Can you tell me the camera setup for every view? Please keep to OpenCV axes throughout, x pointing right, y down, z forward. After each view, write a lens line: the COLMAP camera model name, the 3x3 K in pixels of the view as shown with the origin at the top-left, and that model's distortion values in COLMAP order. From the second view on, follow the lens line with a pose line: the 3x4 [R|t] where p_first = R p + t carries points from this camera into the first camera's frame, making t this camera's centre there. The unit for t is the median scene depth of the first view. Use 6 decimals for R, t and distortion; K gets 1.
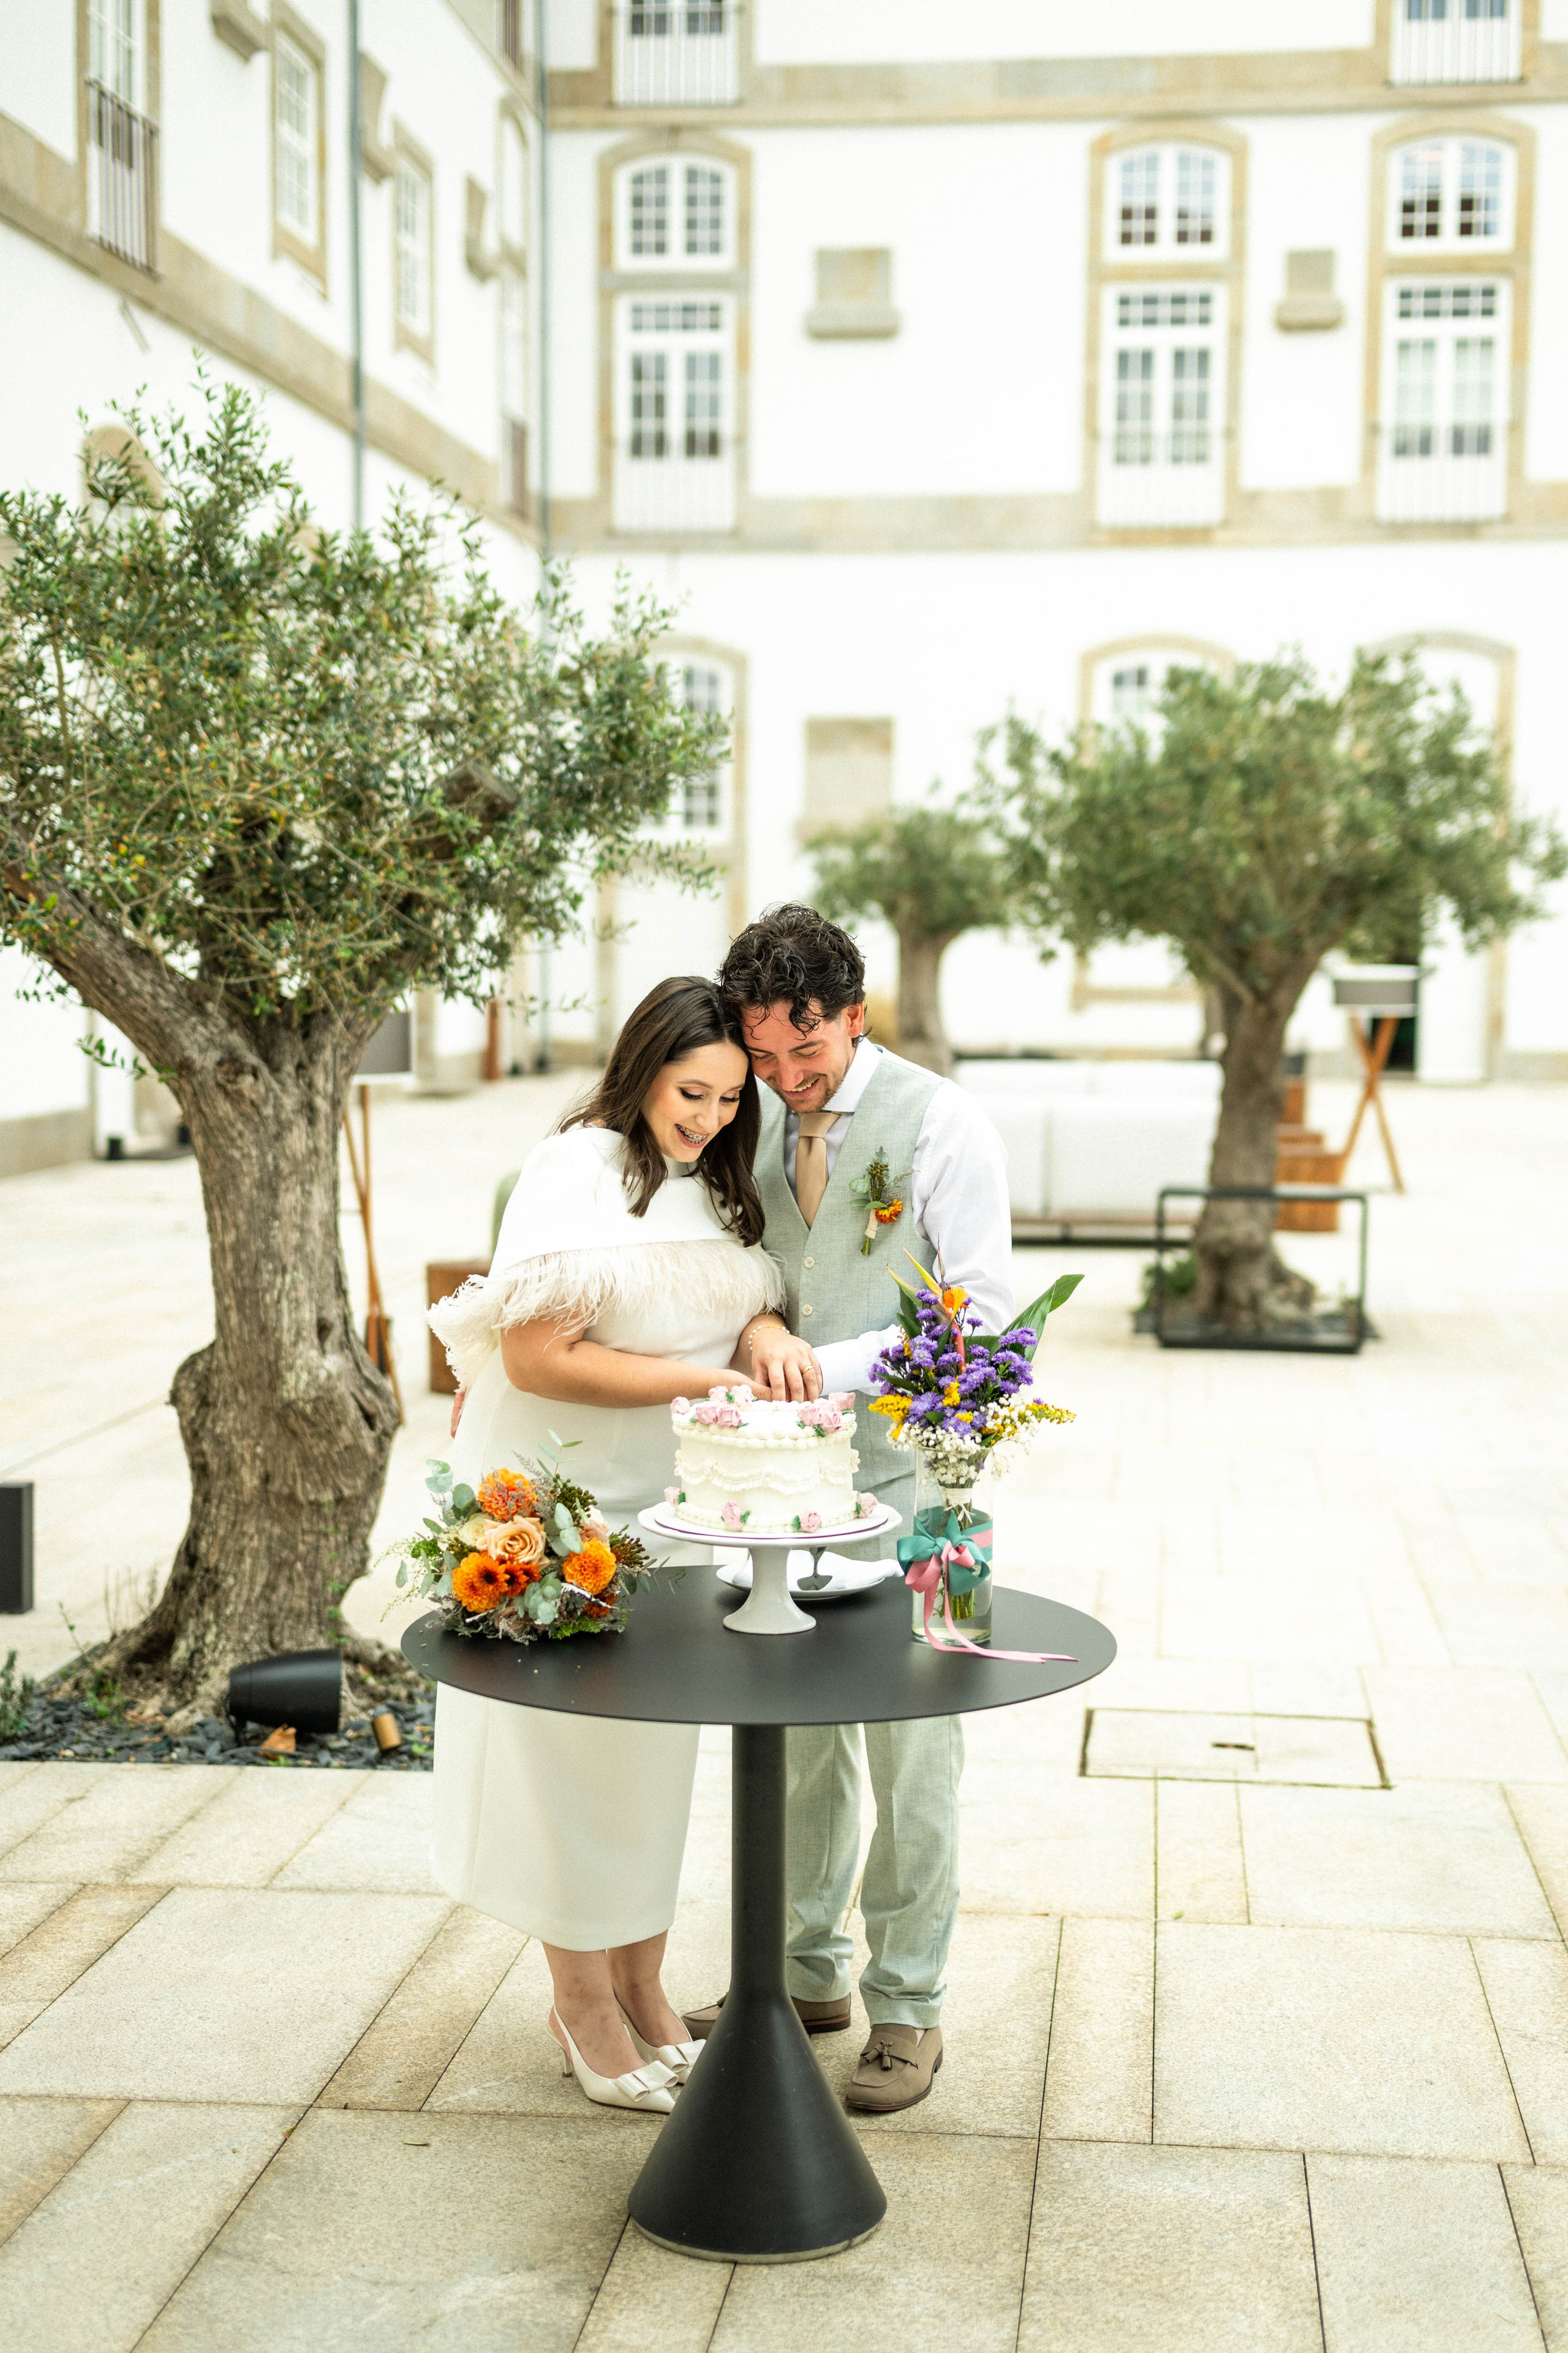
lens RADIAL K [[3305.1, 0, 784.0], [0, 3305.1, 1176.5], [0, 0, 1]] dist [0.177910, -0.429356]
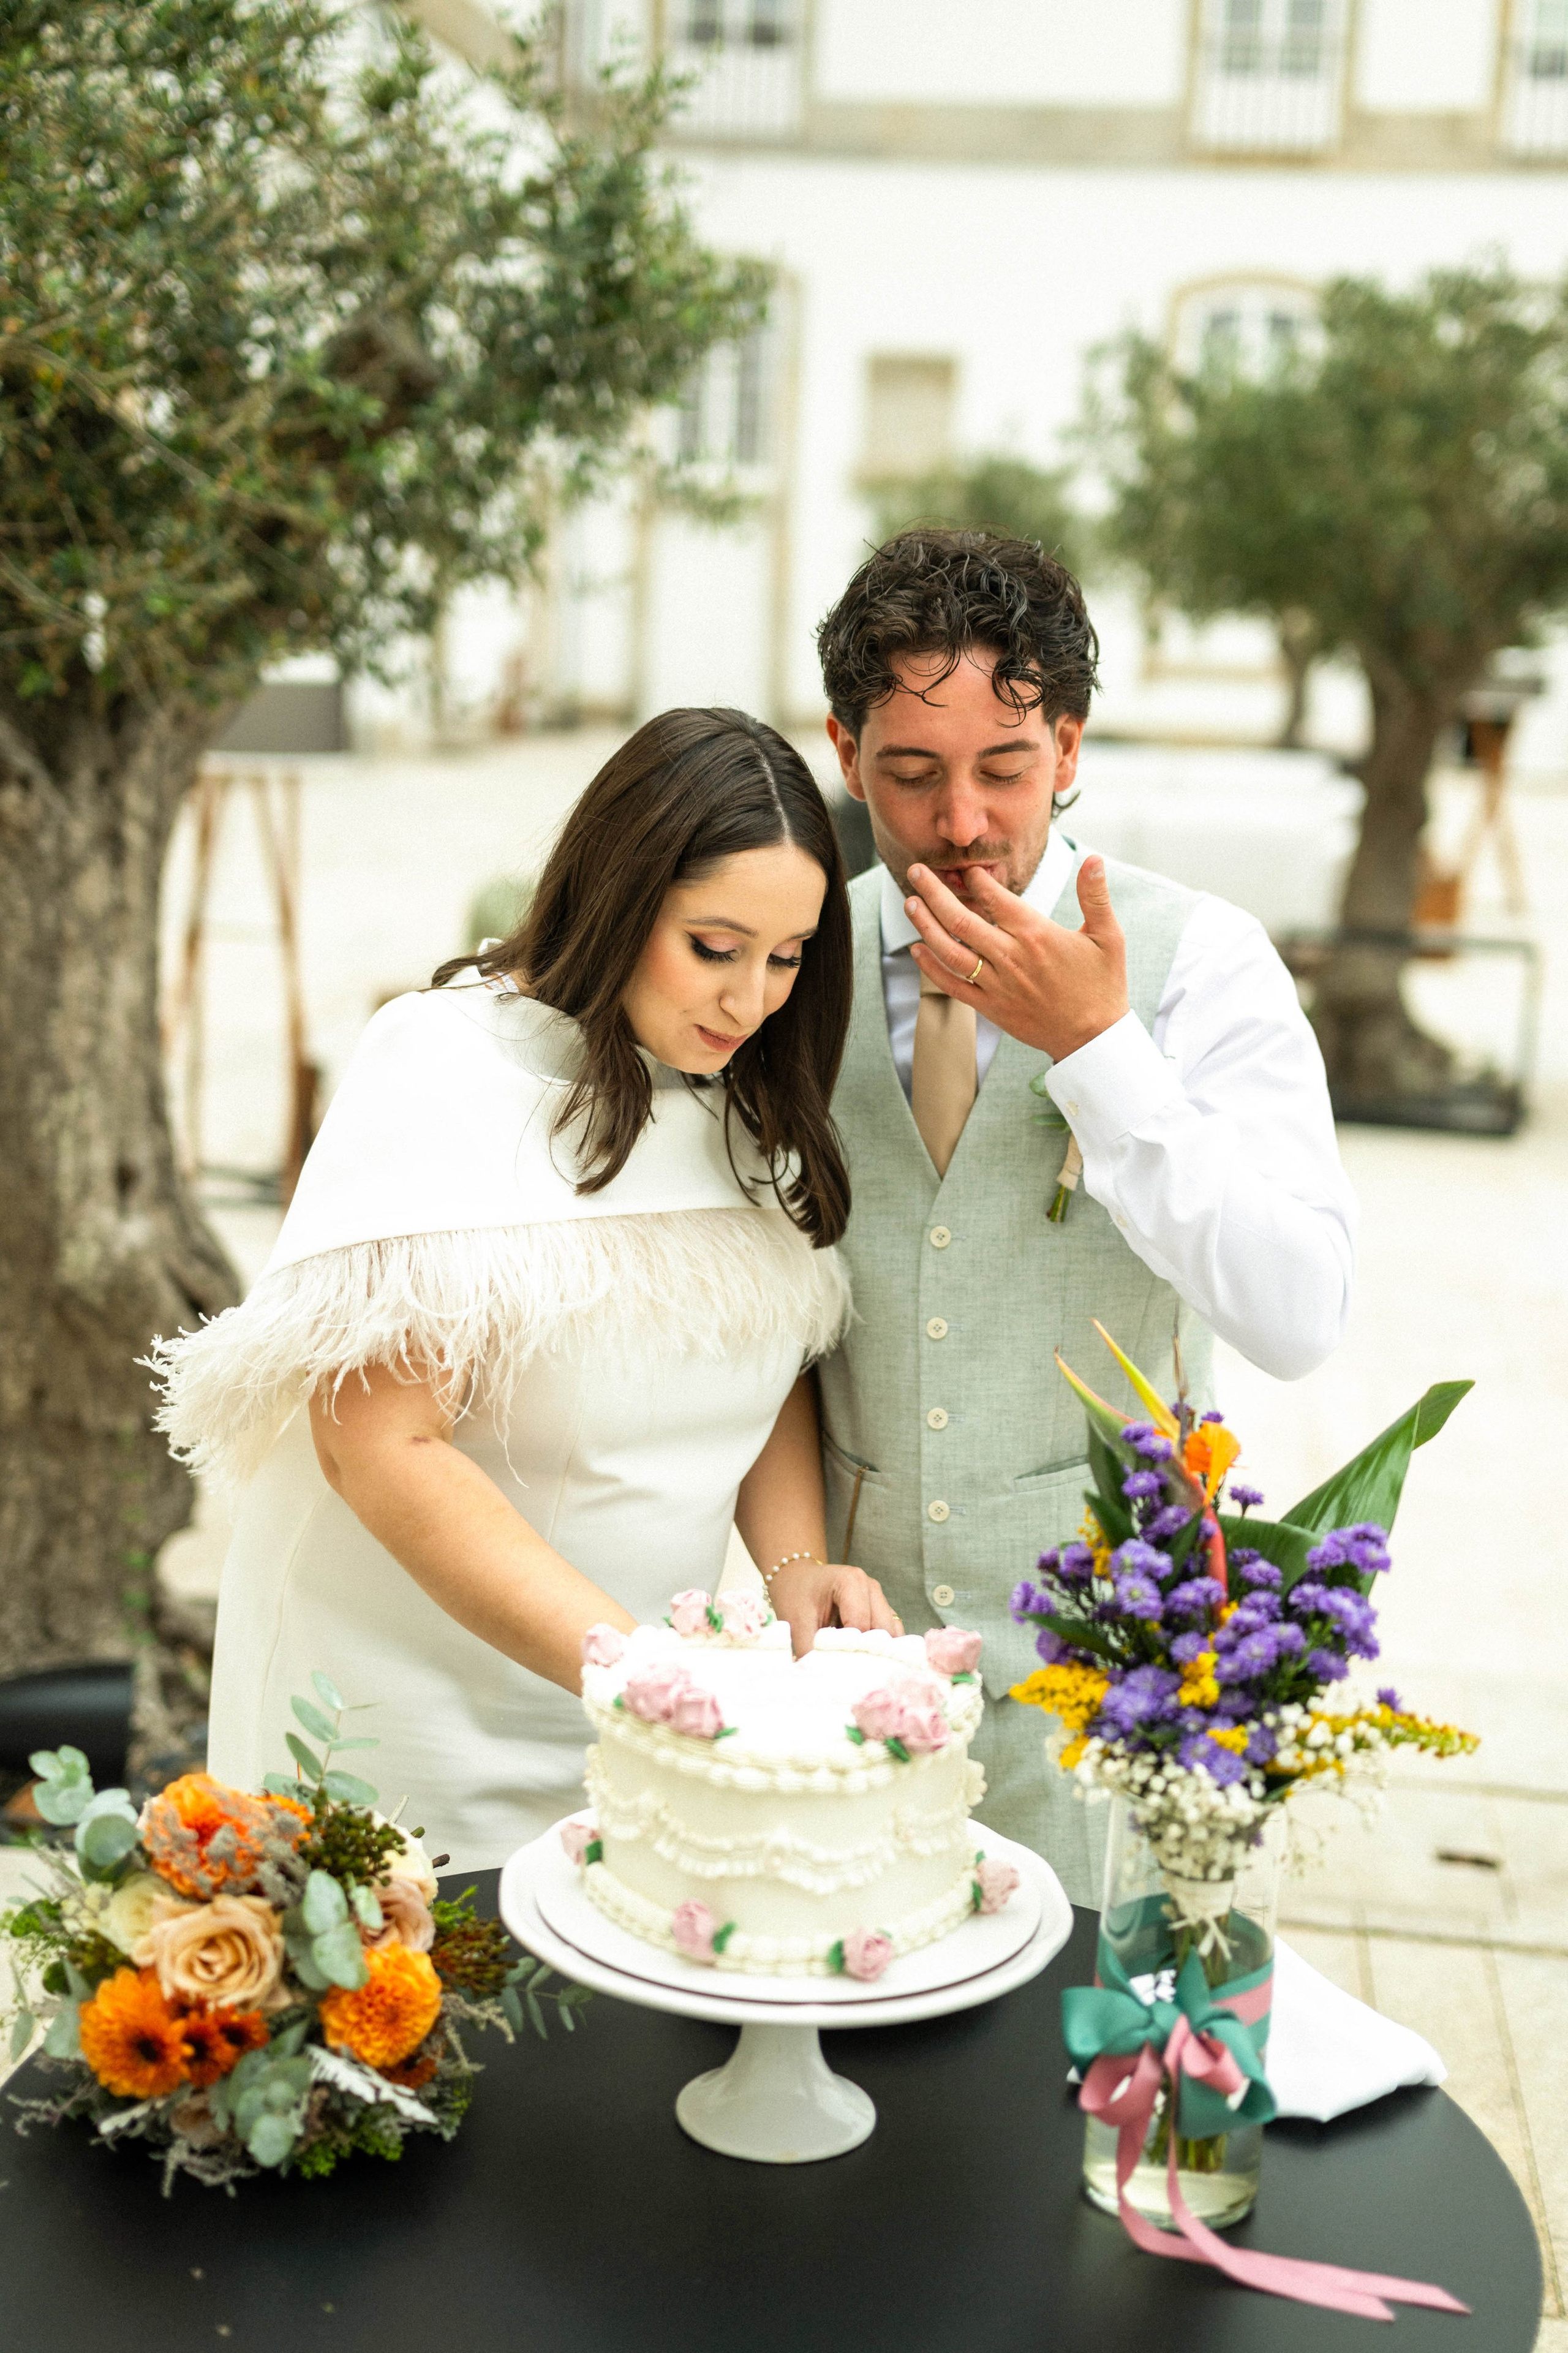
lens RADIAL K [[3305.1, 0, 784.0], [0, 3305.1, 1176.5], [0, 0, 1]] dist [0.177910, -0.429356]
pose [[0.999120, 0.041462, -0.006301, -0.003207], [-0.040602, 0.993932, 0.102232, -0.027171], [0.010501, -0.101887, 0.994741, 0.335712]]
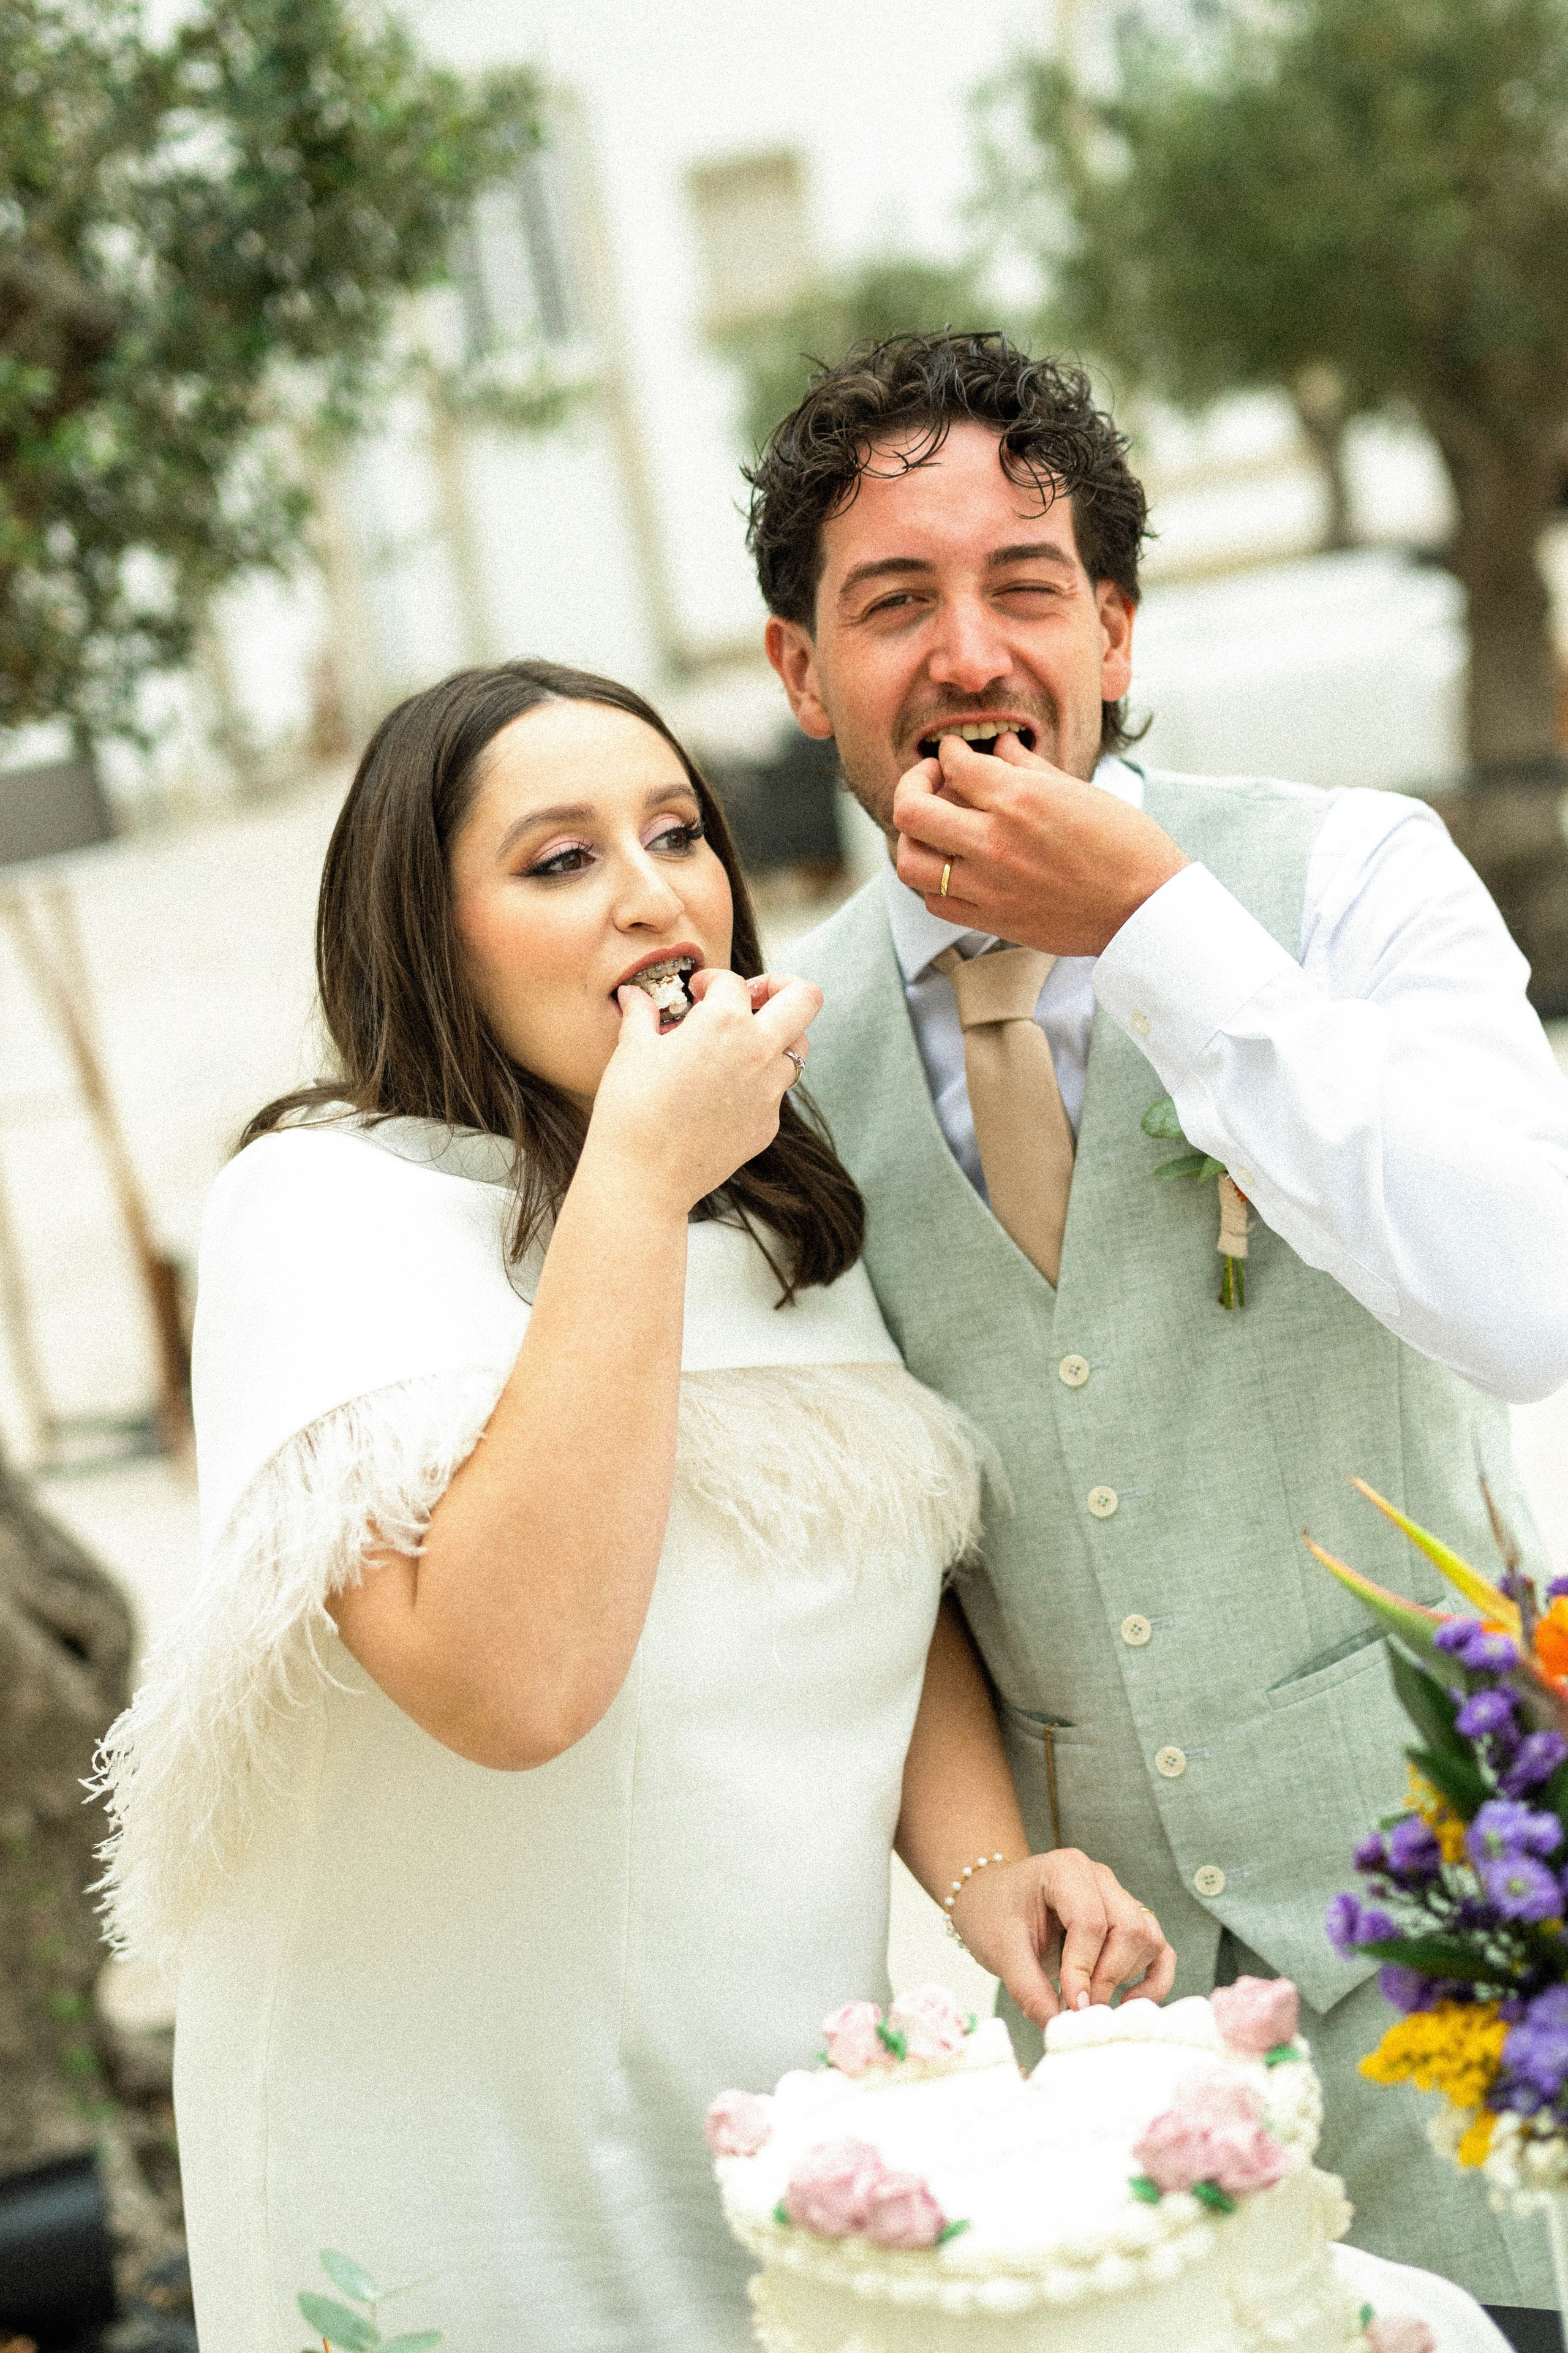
lens RADIAL K [[4321.8, 0, 768.4], [0, 4321.8, 1221.0], [0, 0, 1]] dist [0.102419, 0.102173]
pose [[0.983581, -0.179794, -0.015556, -0.004102], [0.180454, 0.978853, 0.096346, -0.030973], [-0.002096, -0.097571, 0.995226, 0.374566]]
